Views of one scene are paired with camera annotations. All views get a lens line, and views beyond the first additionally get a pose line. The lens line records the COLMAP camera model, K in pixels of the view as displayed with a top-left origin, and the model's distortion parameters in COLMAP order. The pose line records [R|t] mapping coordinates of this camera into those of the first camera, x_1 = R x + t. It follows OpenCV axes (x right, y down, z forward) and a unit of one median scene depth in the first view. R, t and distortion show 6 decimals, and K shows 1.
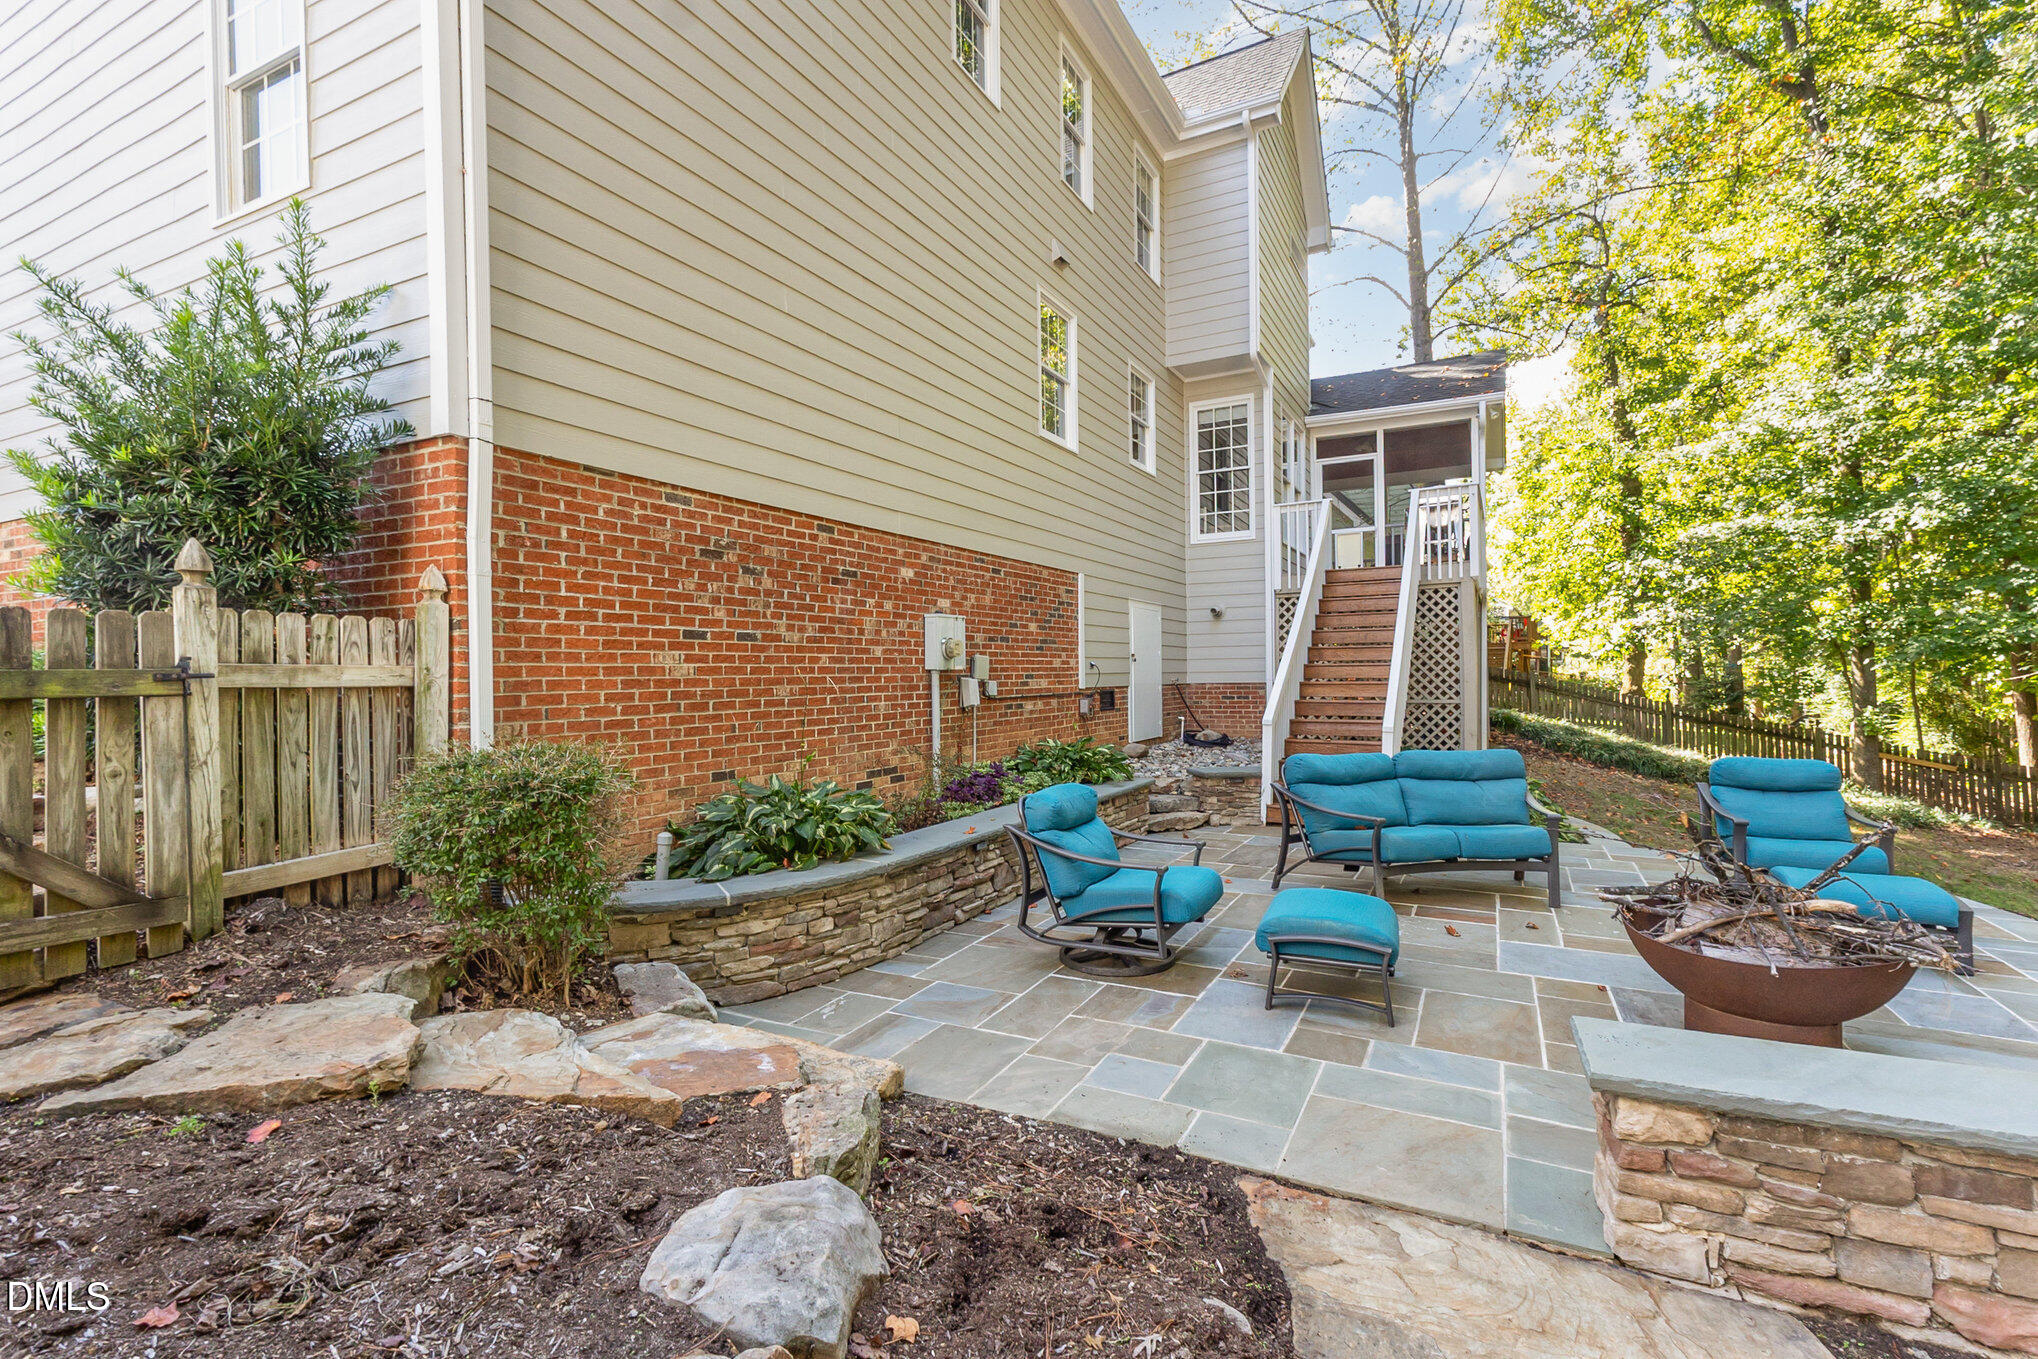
lens RADIAL K [[974.0, 0, 1014.5], [0, 974.0, 687.2], [0, 0, 1]] dist [0.011634, -0.004980]
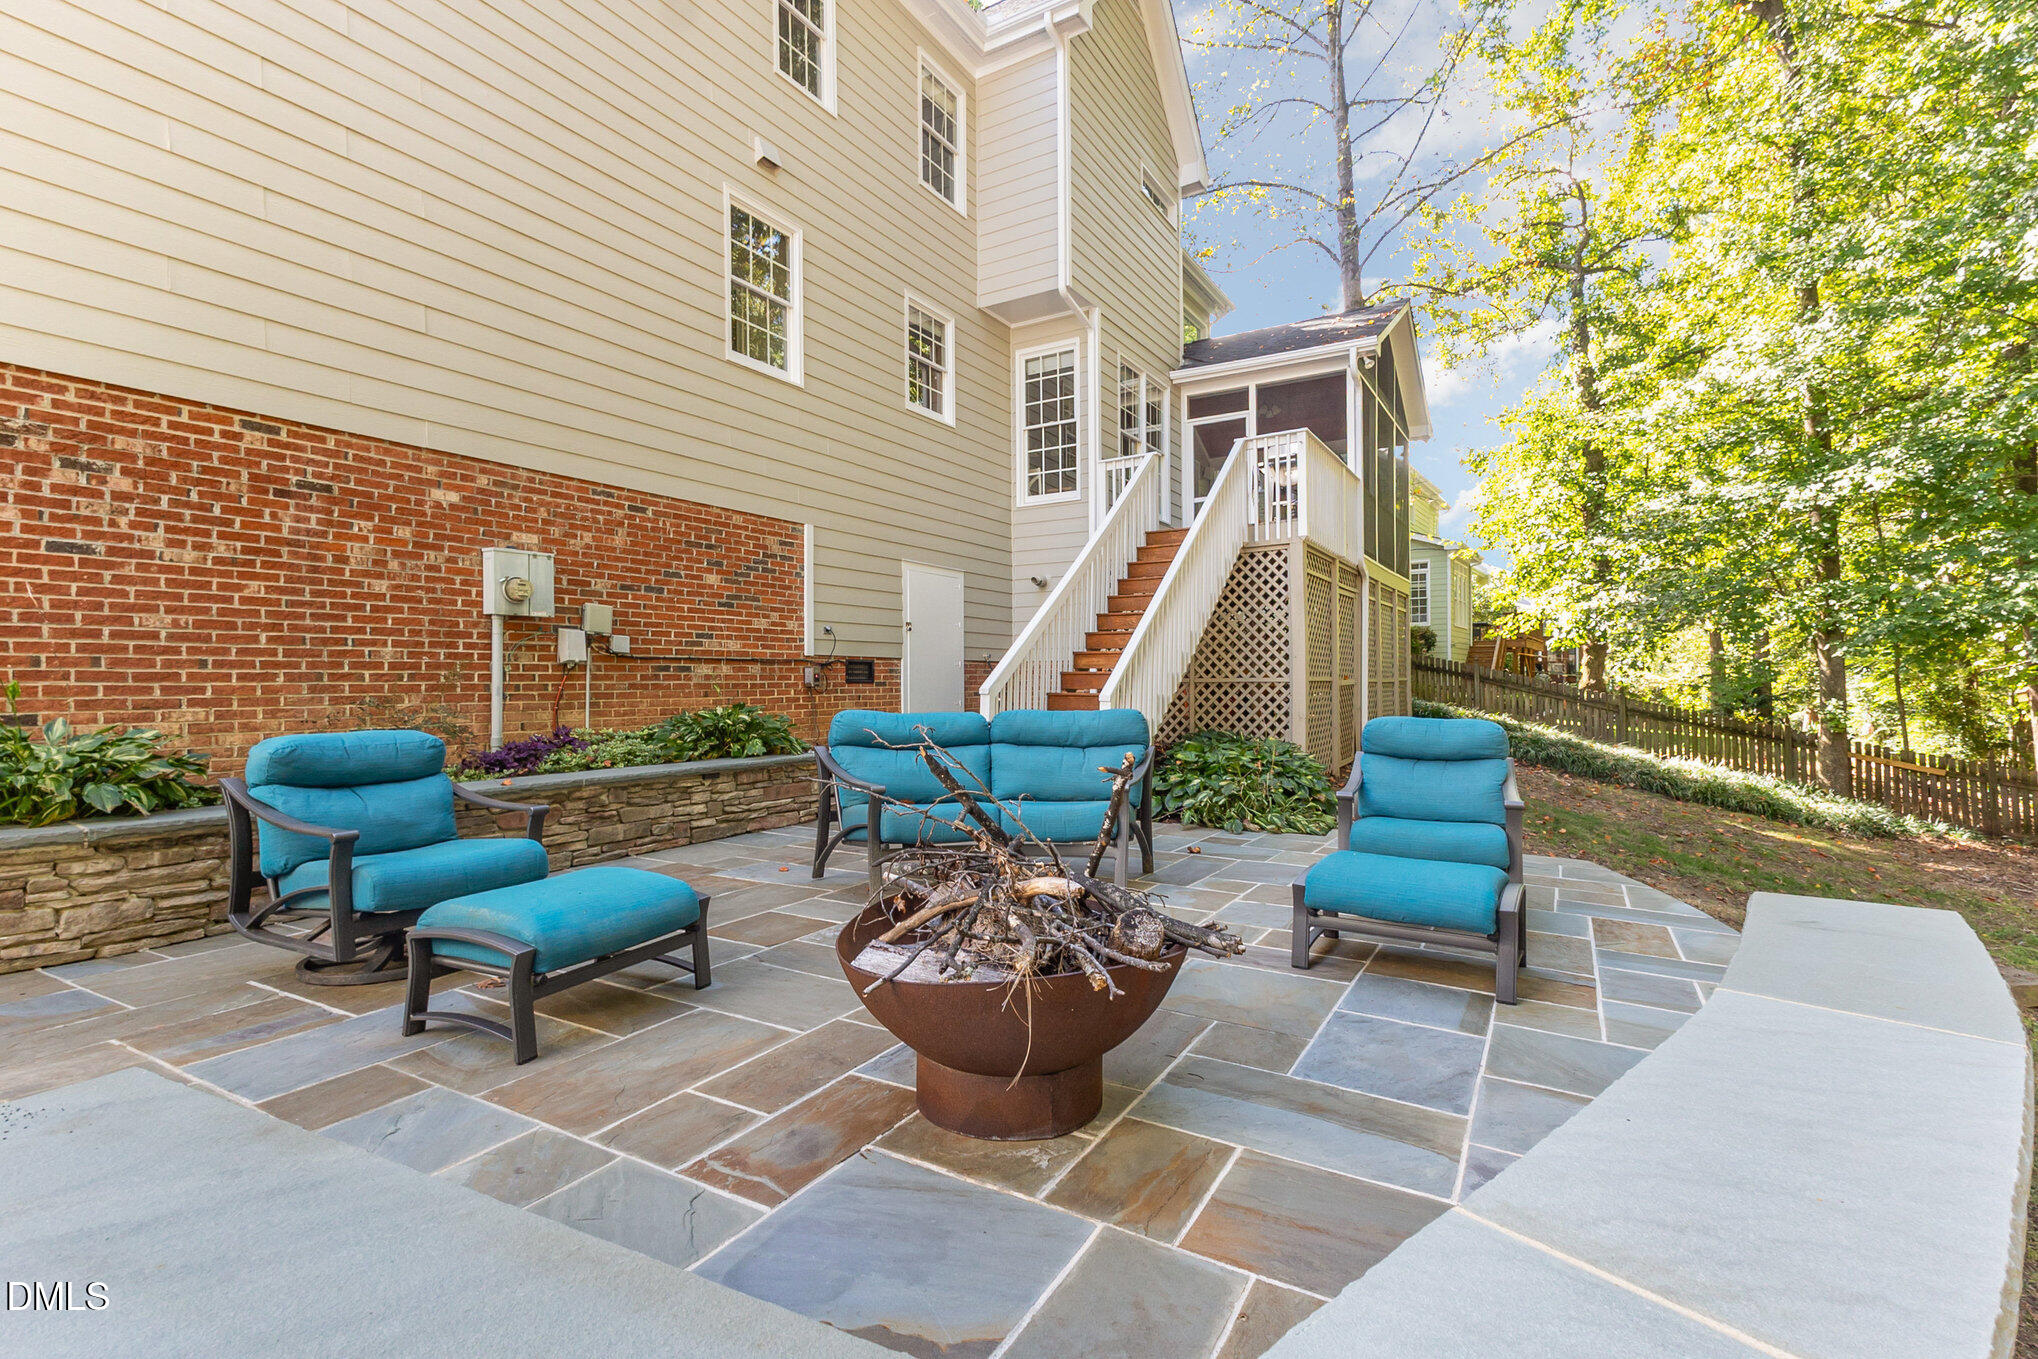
lens RADIAL K [[977.5, 0, 1011.3], [0, 977.5, 680.2], [0, 0, 1]] dist [0.026105, -0.008746]
pose [[0.998817, 0.008274, -0.047924, 0.246097], [-0.008859, 0.999889, -0.011995, 0.027357], [0.047819, 0.012405, 0.998779, 0.107833]]
